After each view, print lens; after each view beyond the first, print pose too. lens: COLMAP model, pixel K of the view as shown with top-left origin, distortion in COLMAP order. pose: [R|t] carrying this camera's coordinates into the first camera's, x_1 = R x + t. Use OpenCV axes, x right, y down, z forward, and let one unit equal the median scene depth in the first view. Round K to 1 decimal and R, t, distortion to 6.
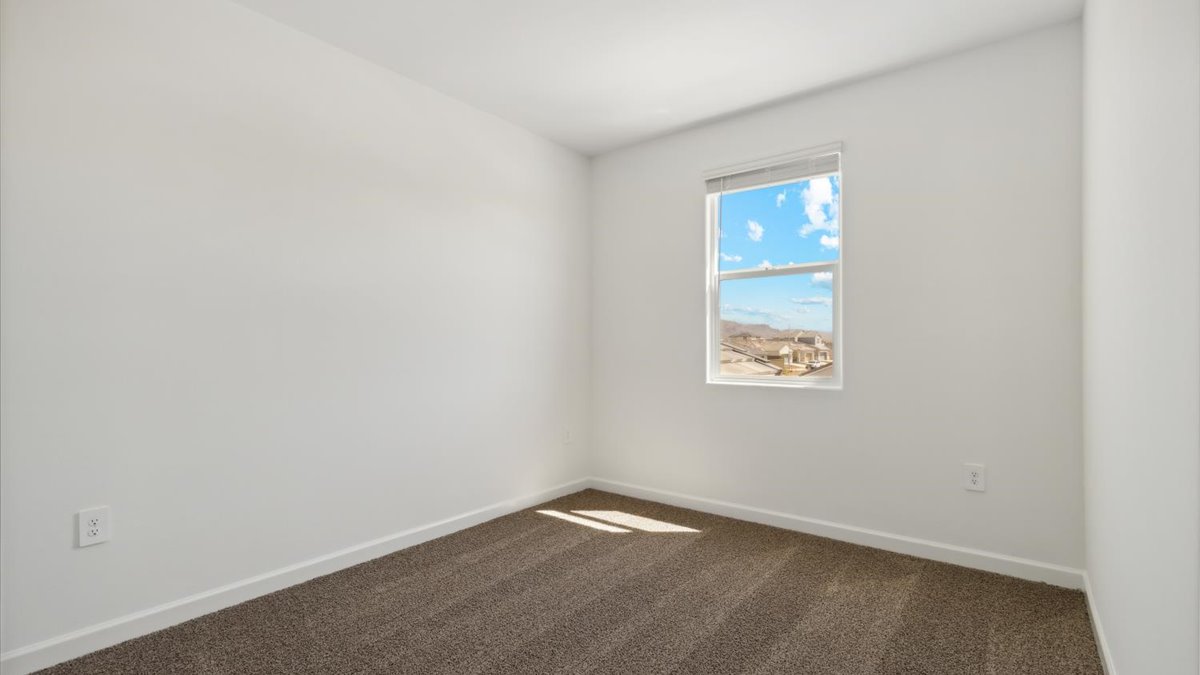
lens RADIAL K [[535.8, 0, 592.5], [0, 535.8, 344.0], [0, 0, 1]] dist [0.012829, -0.000383]
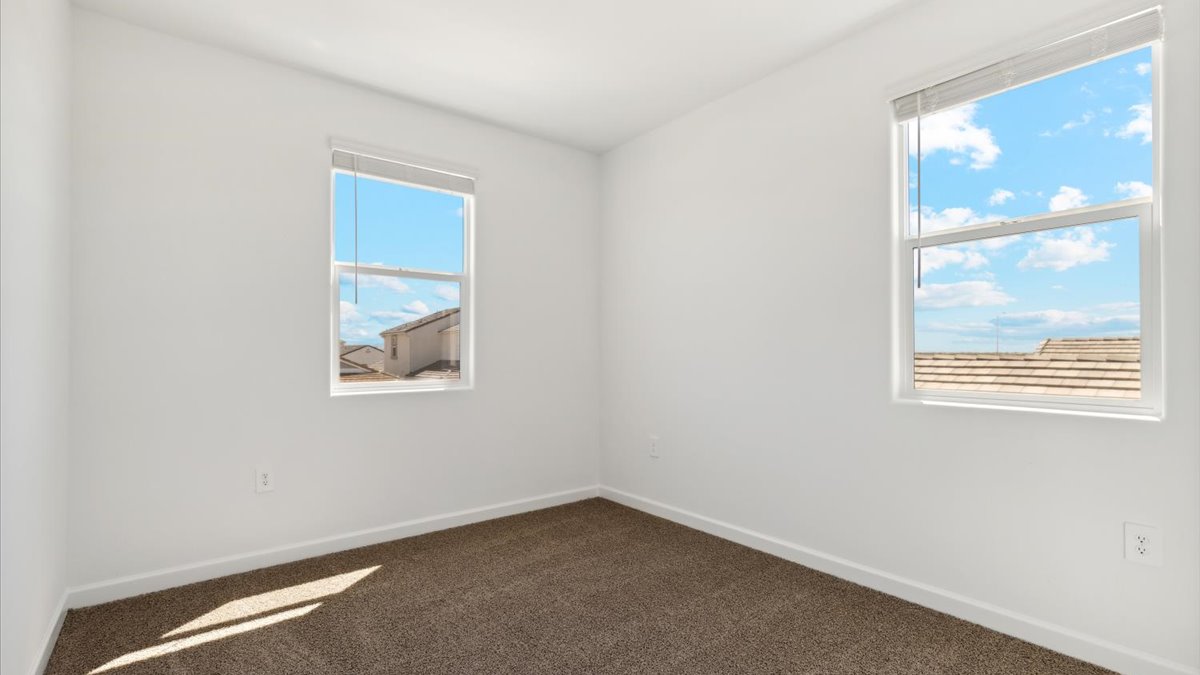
lens RADIAL K [[535.8, 0, 592.5], [0, 535.8, 344.0], [0, 0, 1]] dist [0.012829, -0.000383]
pose [[0.272643, 0.011913, 0.962042, -0.521906], [0.004944, 0.999893, -0.013782, 0.006358], [-0.962103, 0.008514, 0.272555, 0.422760]]
